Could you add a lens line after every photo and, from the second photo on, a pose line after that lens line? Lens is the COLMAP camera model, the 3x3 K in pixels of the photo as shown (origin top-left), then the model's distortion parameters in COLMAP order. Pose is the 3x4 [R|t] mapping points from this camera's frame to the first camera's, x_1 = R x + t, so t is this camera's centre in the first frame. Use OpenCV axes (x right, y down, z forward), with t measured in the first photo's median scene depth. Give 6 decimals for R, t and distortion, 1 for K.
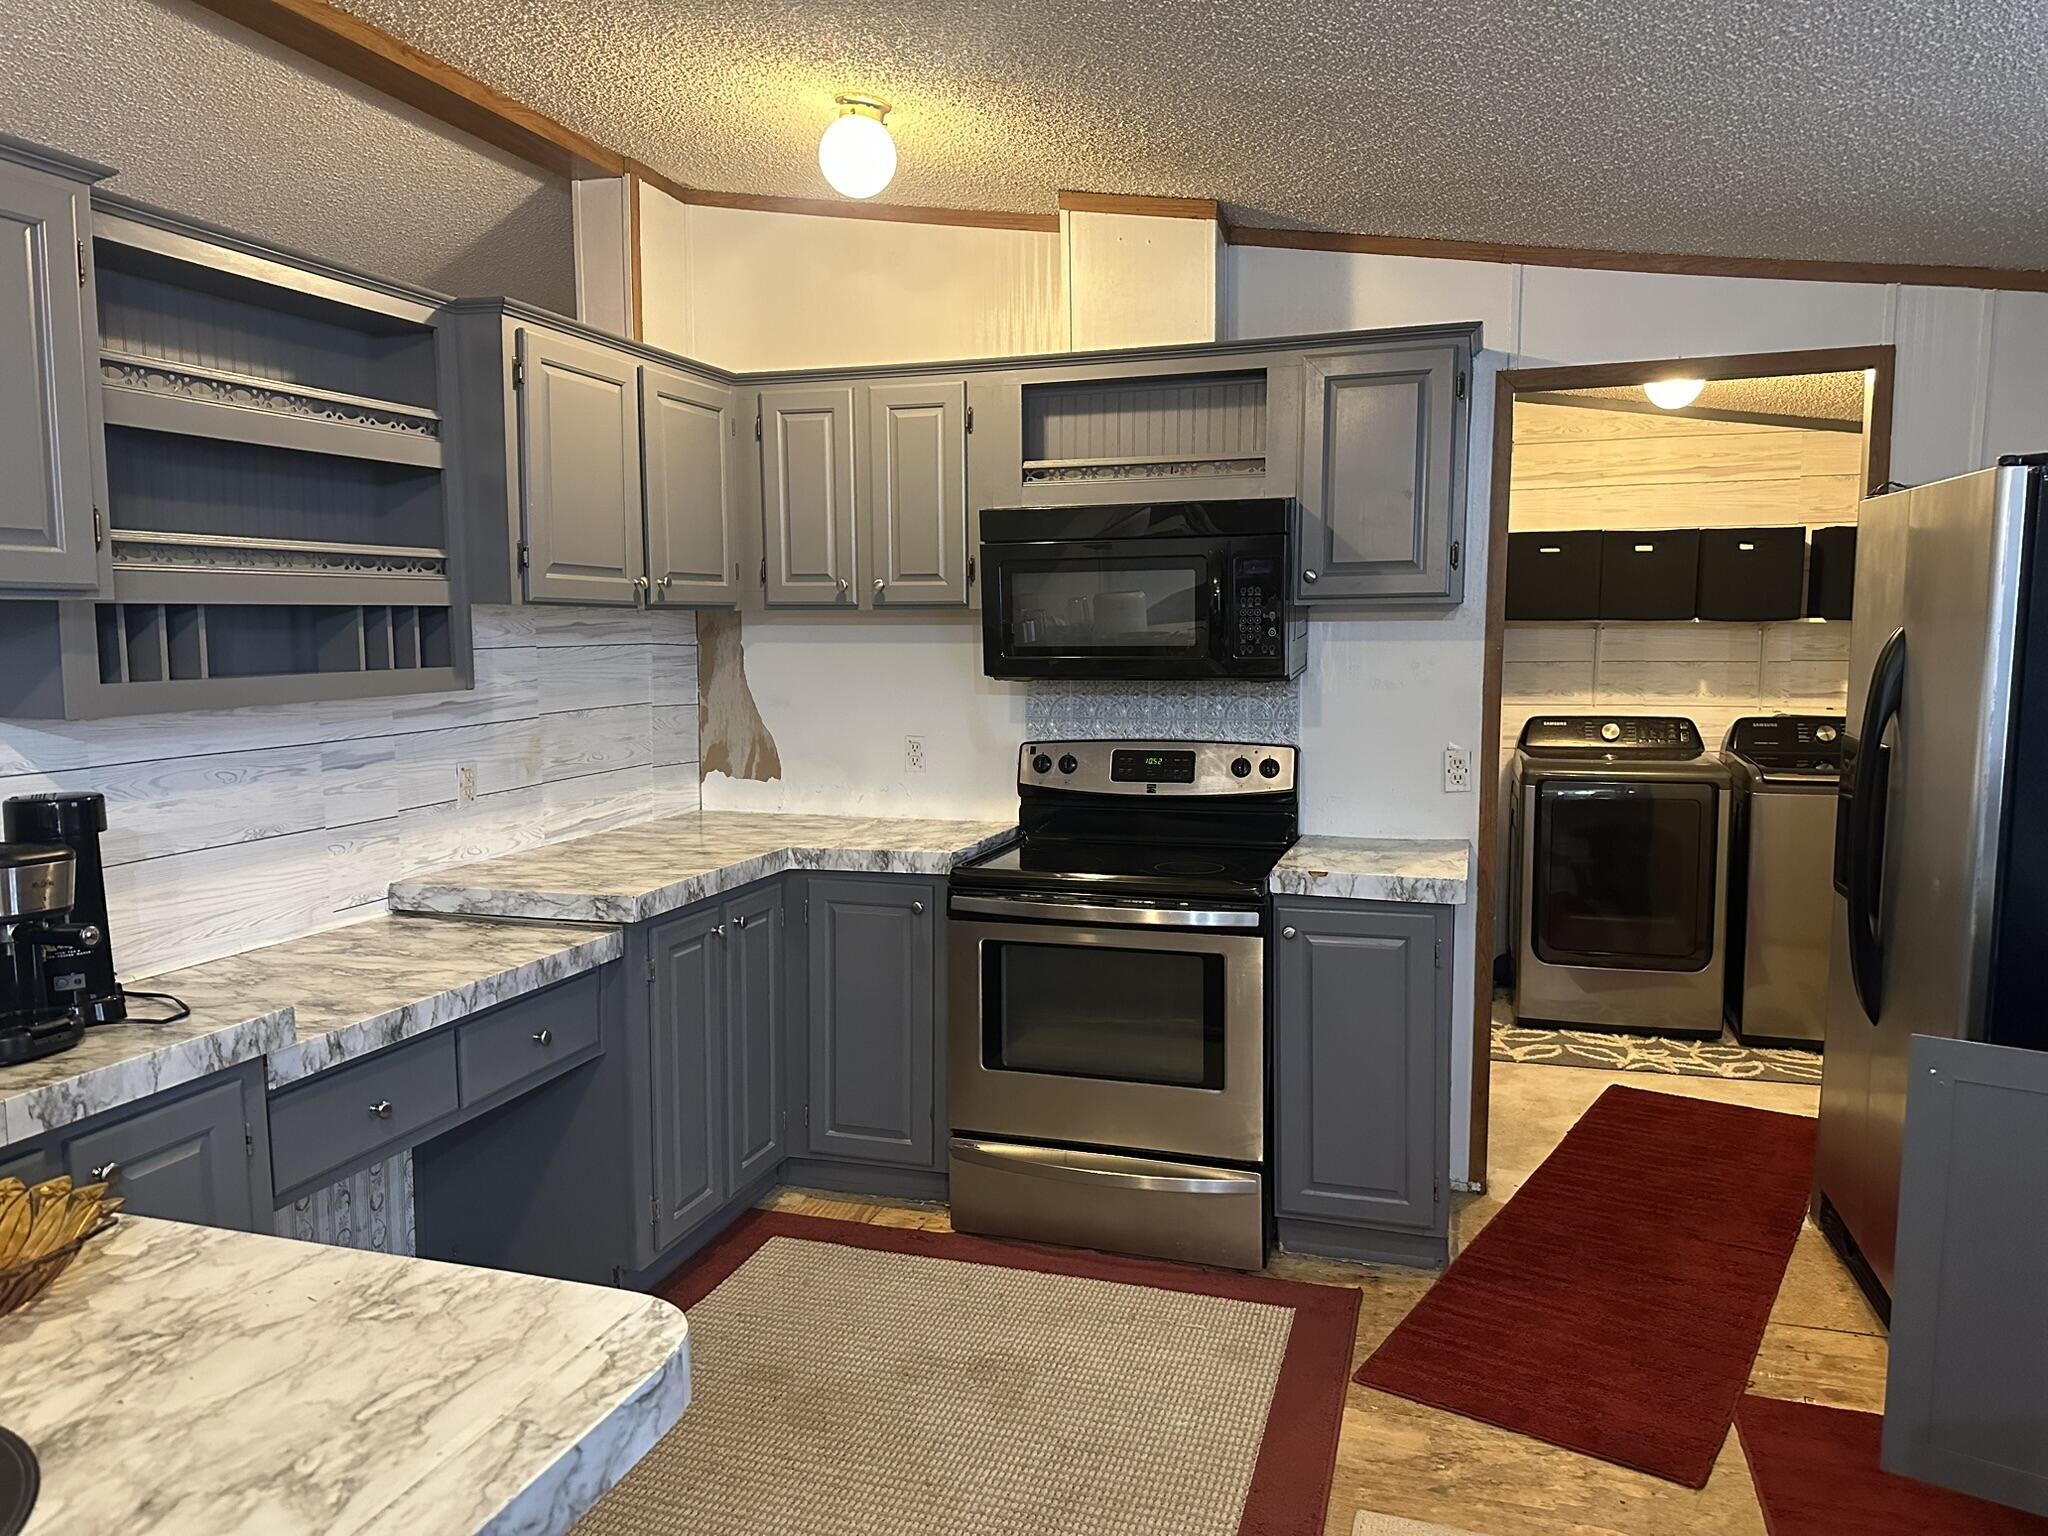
lens RADIAL K [[1448.2, 0, 1007.3], [0, 1448.2, 772.1], [0, 0, 1]] dist [0.027525, -0.035439]
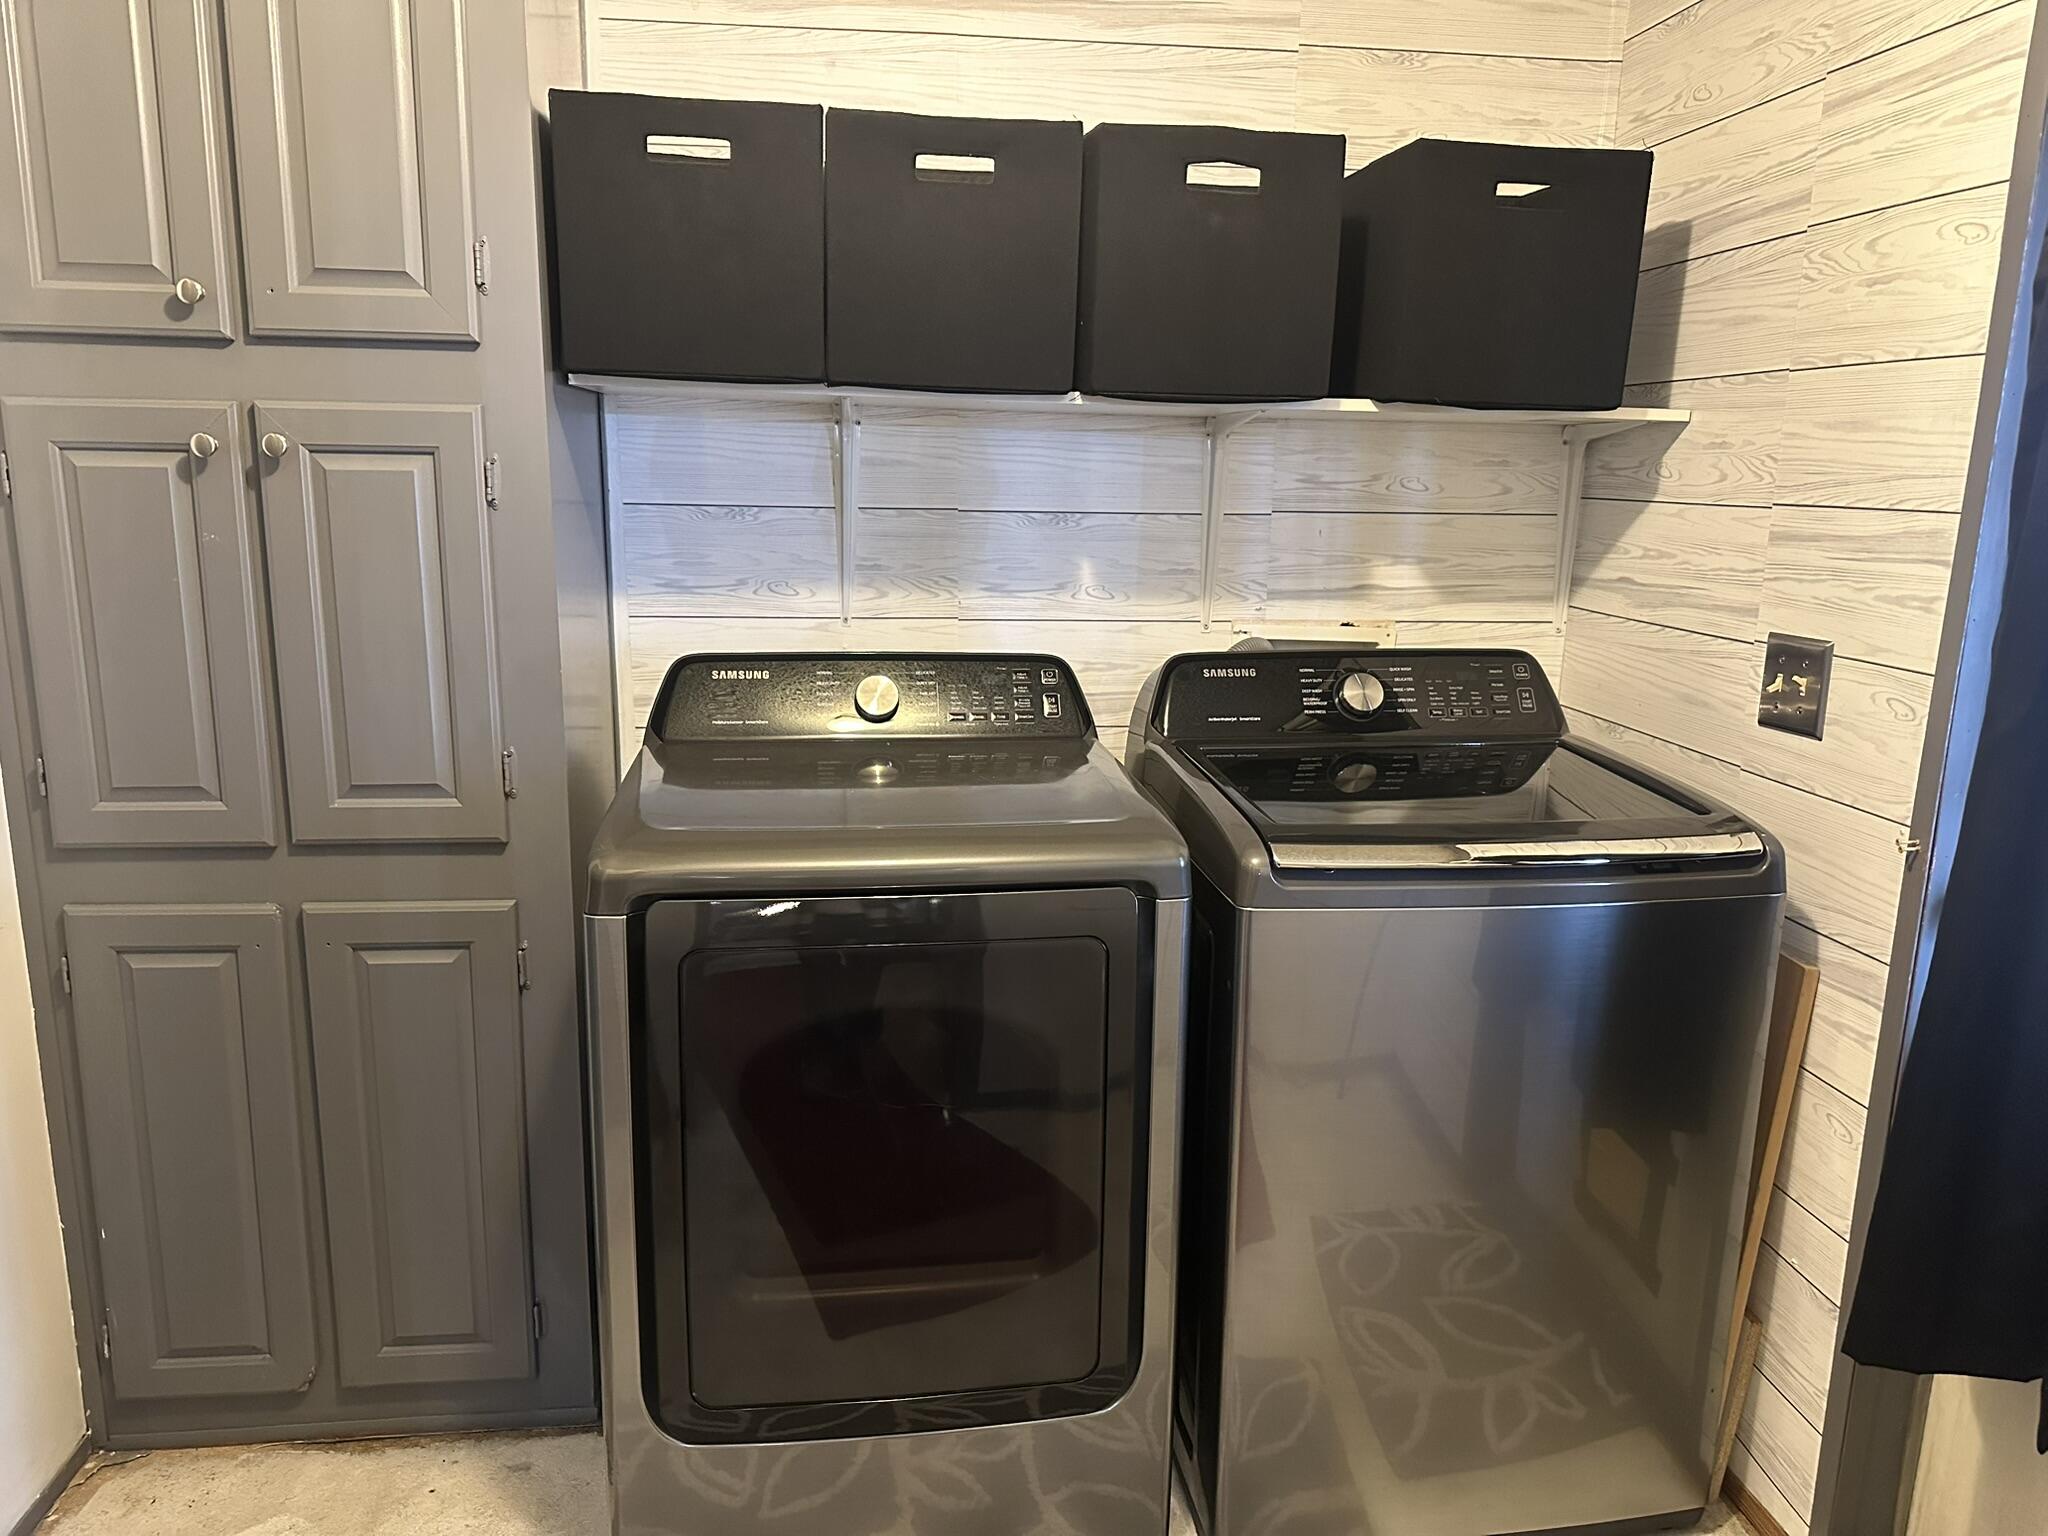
lens RADIAL K [[1448.2, 0, 1029.6], [0, 1448.2, 784.2], [0, 0, 1]] dist [0.027525, -0.035439]
pose [[0.904082, -0.067860, 0.421938, 0.461362], [0.021999, 0.993393, 0.112630, -0.074491], [-0.426793, -0.092544, 0.899602, 1.018716]]
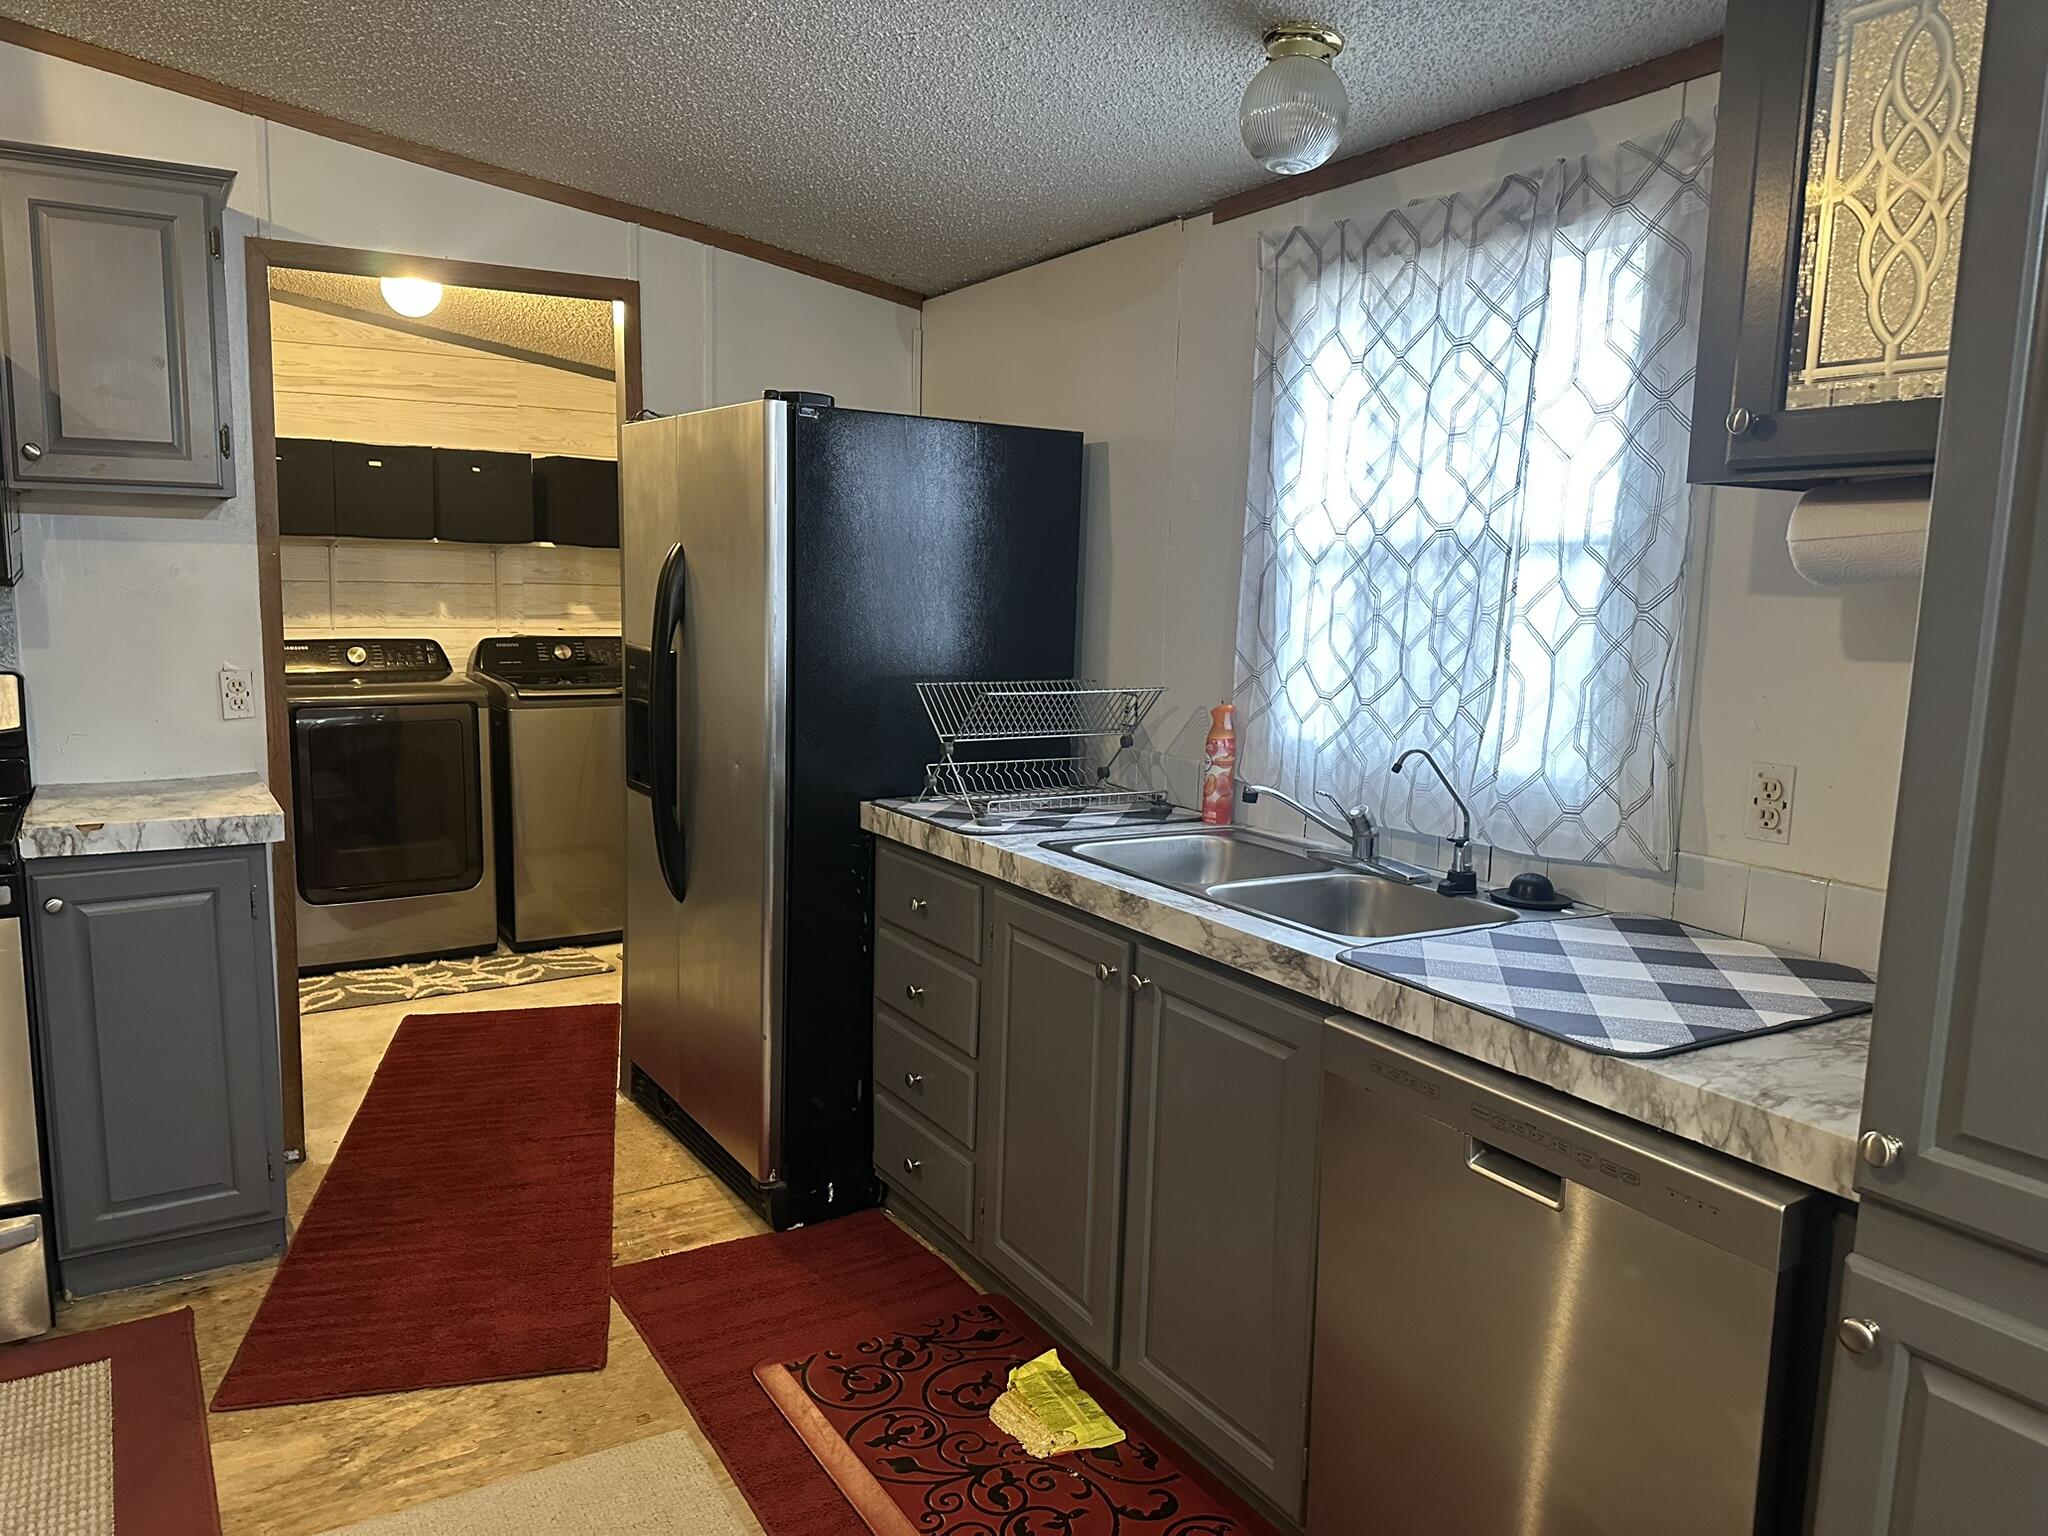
lens RADIAL K [[1448.2, 0, 1026.1], [0, 1448.2, 777.0], [0, 0, 1]] dist [0.027525, -0.035439]
pose [[0.642305, -0.087747, 0.761410, -0.059152], [0.052339, 0.996127, 0.070645, 0.011648], [-0.764660, -0.005524, 0.644410, 0.076121]]
